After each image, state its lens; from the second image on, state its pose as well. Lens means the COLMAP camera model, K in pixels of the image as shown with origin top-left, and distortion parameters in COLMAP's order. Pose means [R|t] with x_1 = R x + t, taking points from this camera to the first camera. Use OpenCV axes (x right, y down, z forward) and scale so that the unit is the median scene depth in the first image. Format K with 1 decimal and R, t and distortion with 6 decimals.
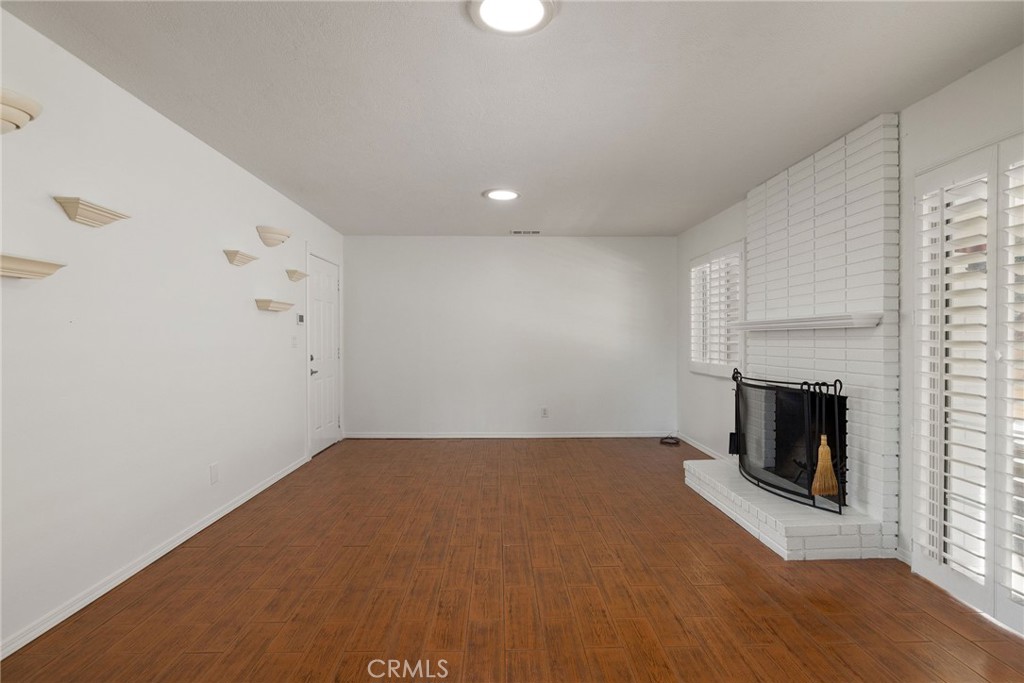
lens RADIAL K [[518.9, 0, 507.3], [0, 518.9, 342.2], [0, 0, 1]] dist [-0.004993, -0.000394]
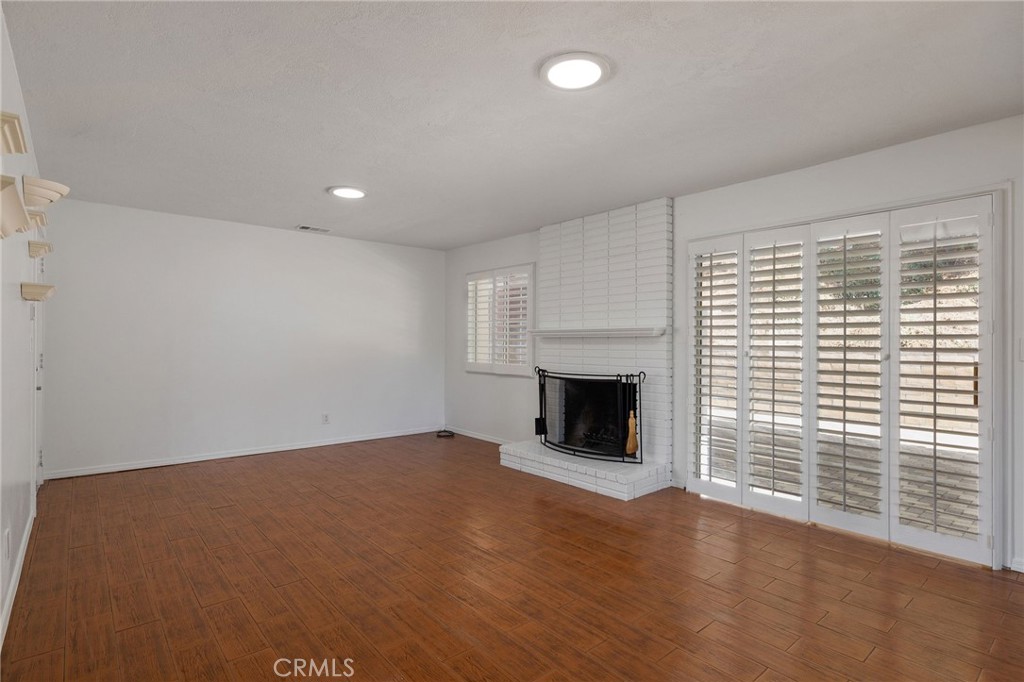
lens RADIAL K [[511.3, 0, 510.1], [0, 511.3, 342.3], [0, 0, 1]] dist [-0.002854, 0.001611]
pose [[0.778906, 0.003110, 0.627133, -0.478577], [-0.000499, 0.999990, -0.004338, -0.004086], [-0.627140, 0.003066, 0.778900, 0.091760]]
